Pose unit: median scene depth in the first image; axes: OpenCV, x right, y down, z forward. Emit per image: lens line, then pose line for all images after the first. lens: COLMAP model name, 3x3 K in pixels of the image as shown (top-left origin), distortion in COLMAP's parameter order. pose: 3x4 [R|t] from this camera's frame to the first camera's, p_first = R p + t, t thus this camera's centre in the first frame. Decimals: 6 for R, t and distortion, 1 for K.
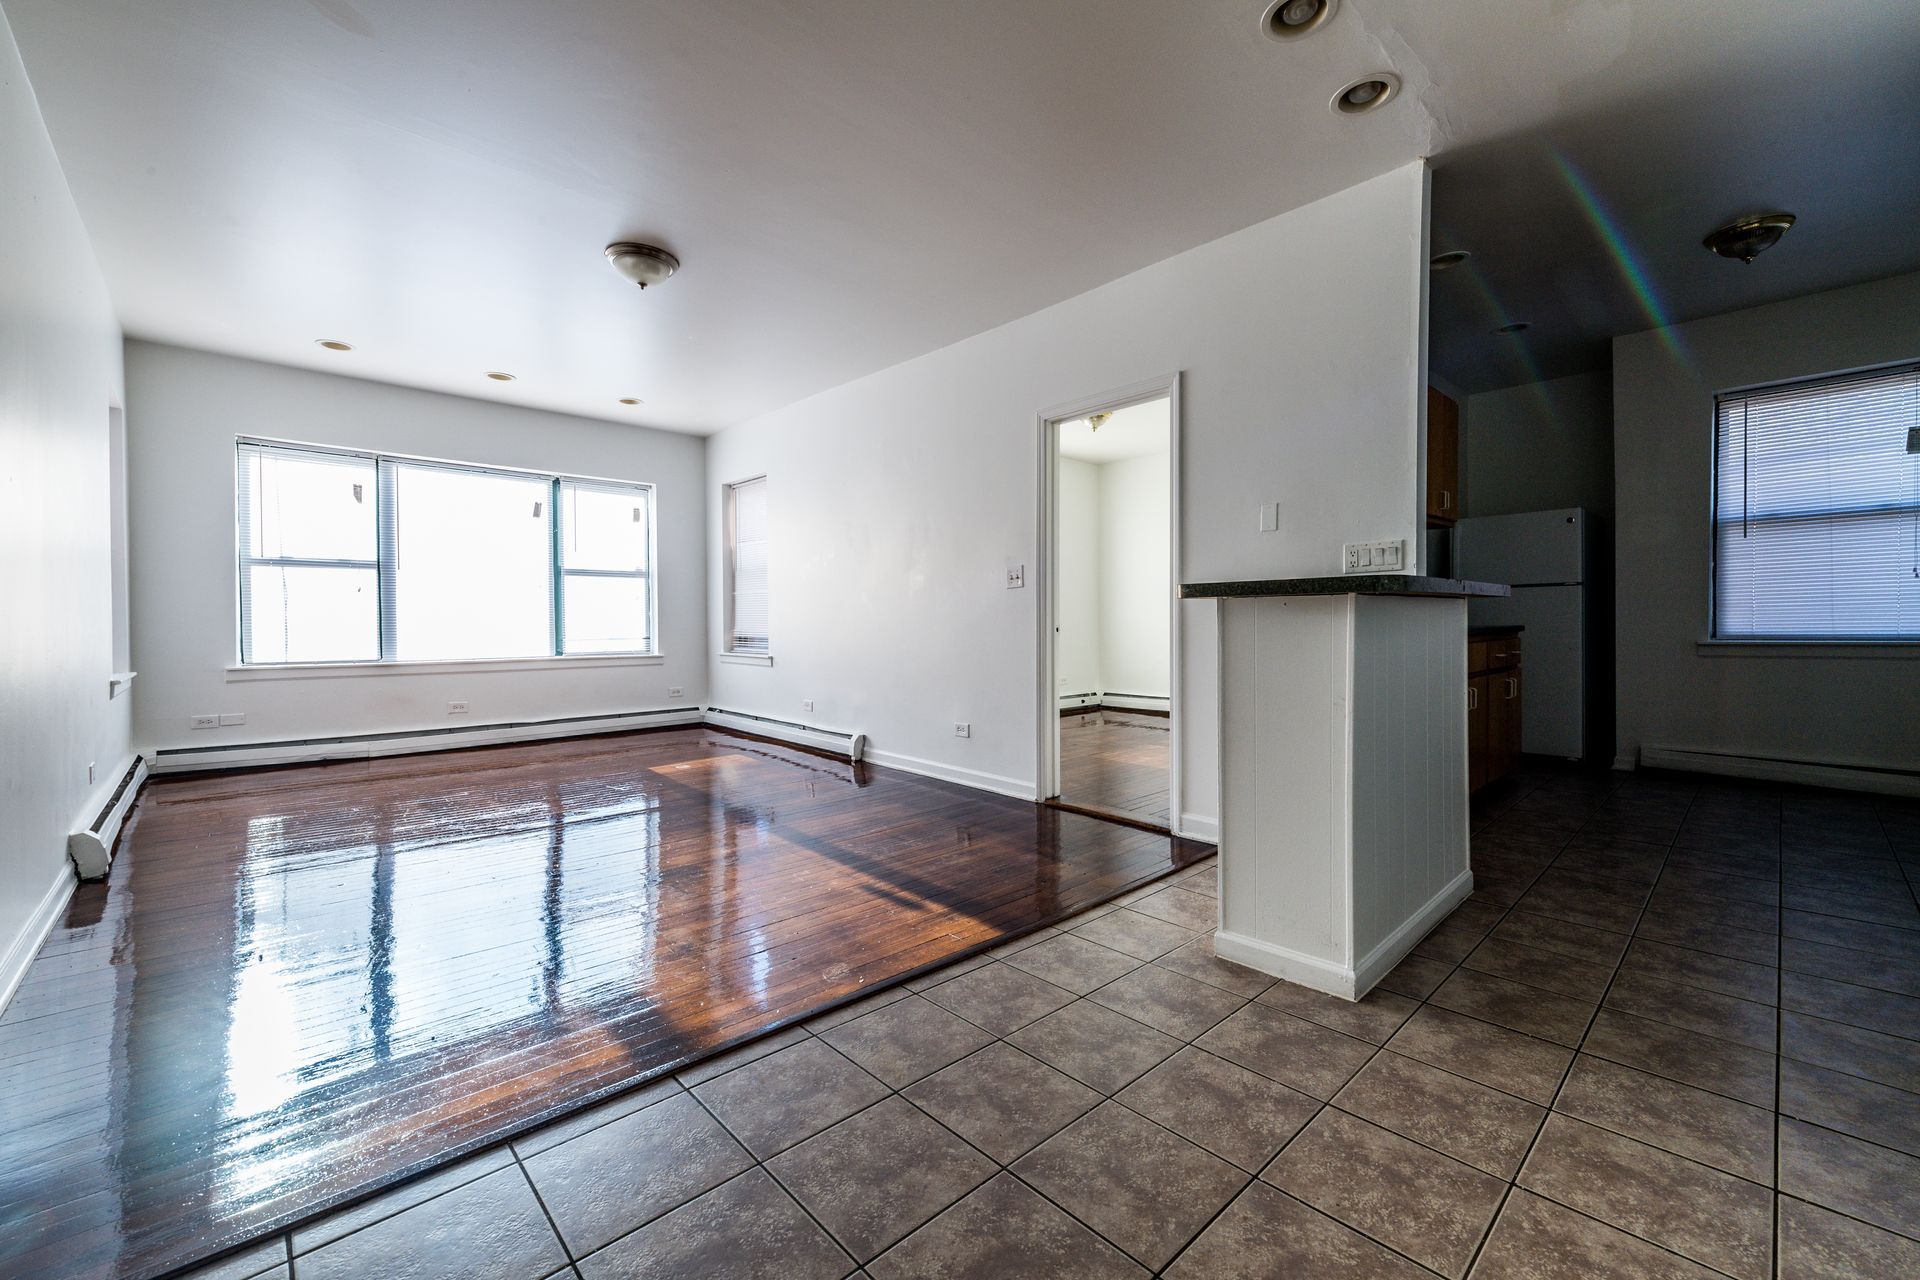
lens RADIAL K [[785.8, 0, 965.9], [0, 785.8, 611.7], [0, 0, 1]] dist [0.015127, -0.000366]
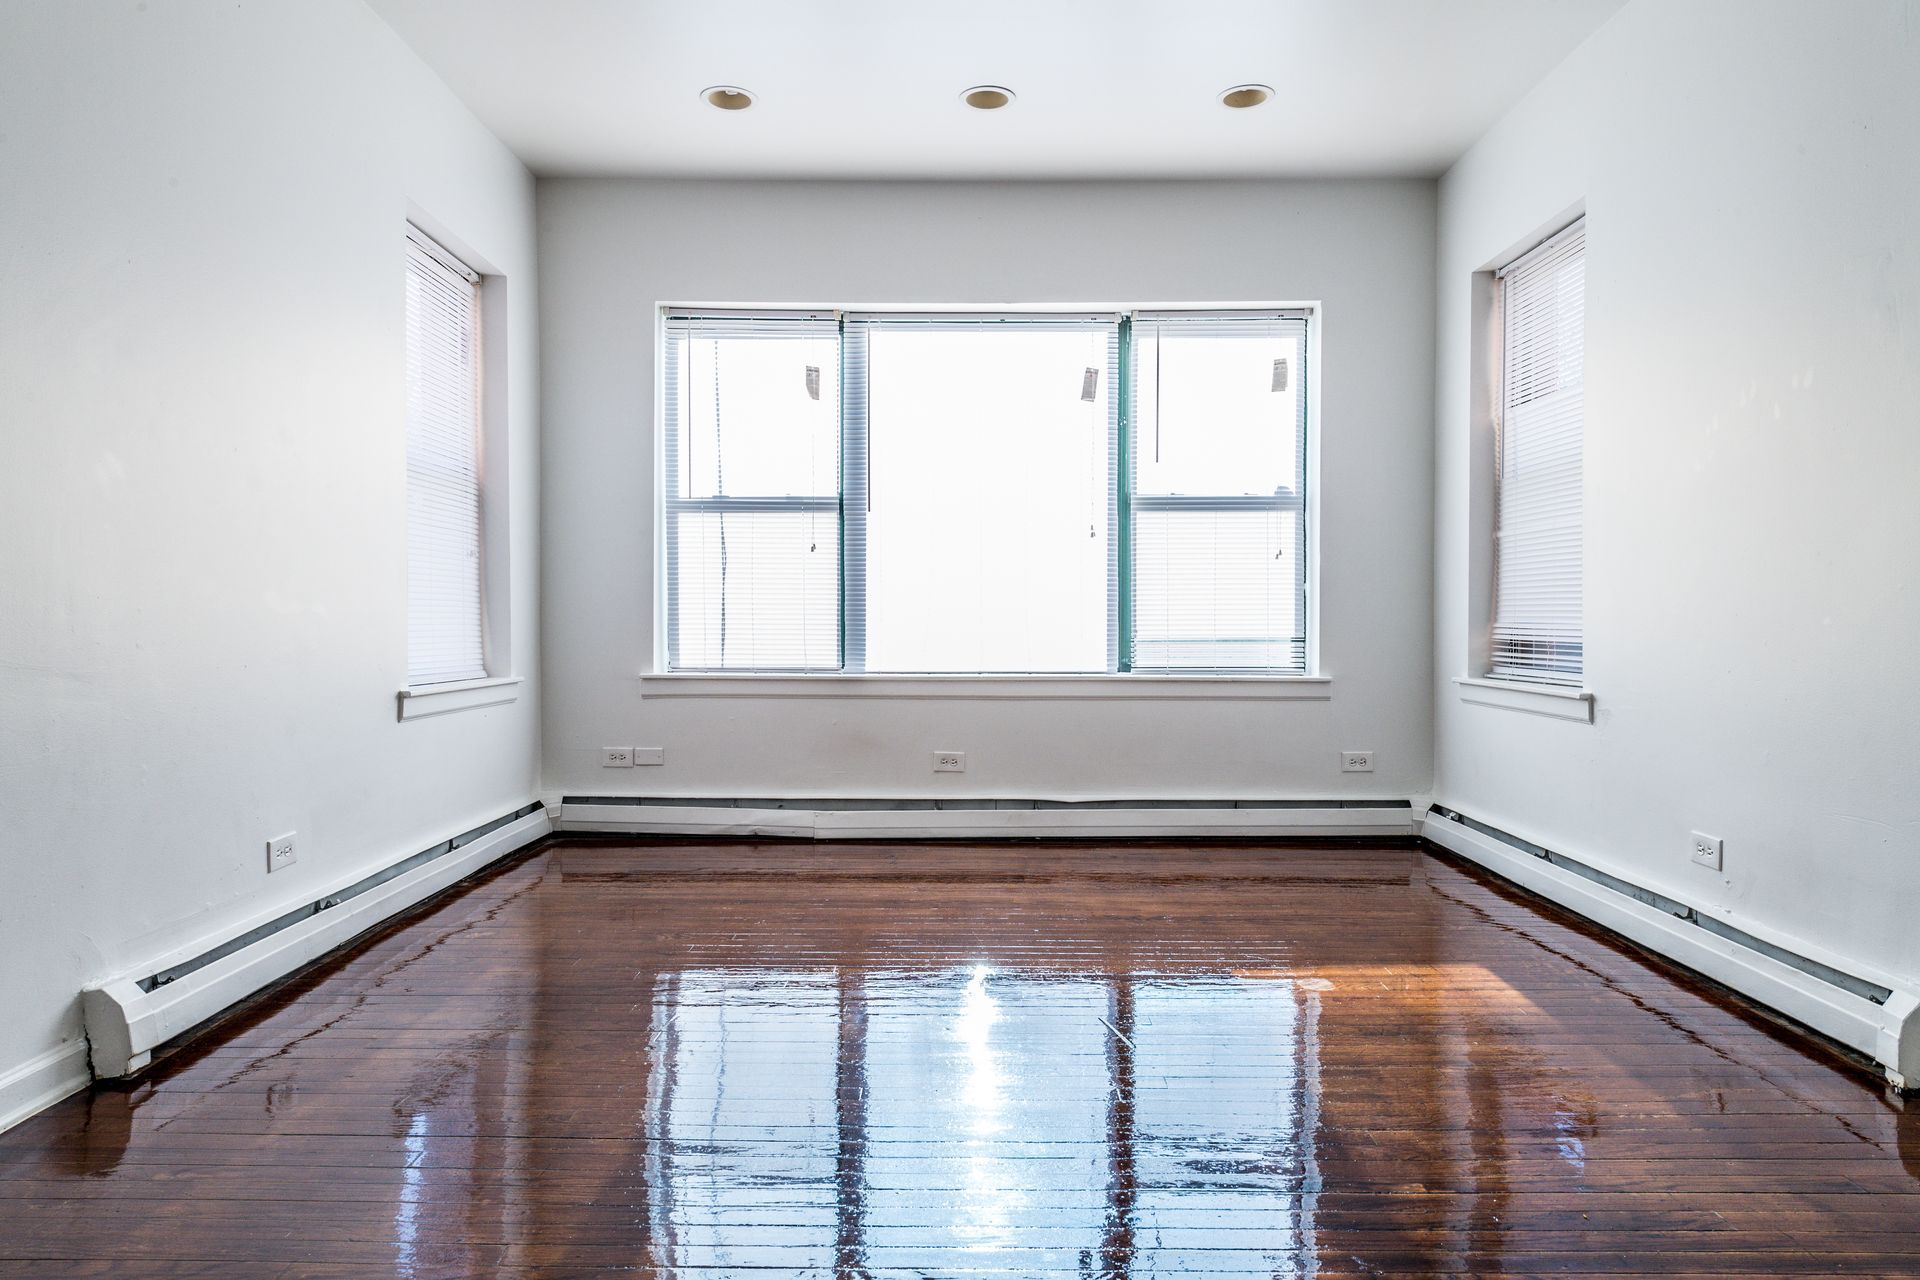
lens RADIAL K [[1180.8, 0, 960.0], [0, 1180.8, 640.0], [0, 0, 1]] dist [0.034033, -0.002515]
pose [[0.725414, 0.016231, -0.688121, -0.082088], [0.004685, 0.999582, 0.028516, 0.014849], [0.688296, -0.023909, 0.725035, 0.415692]]
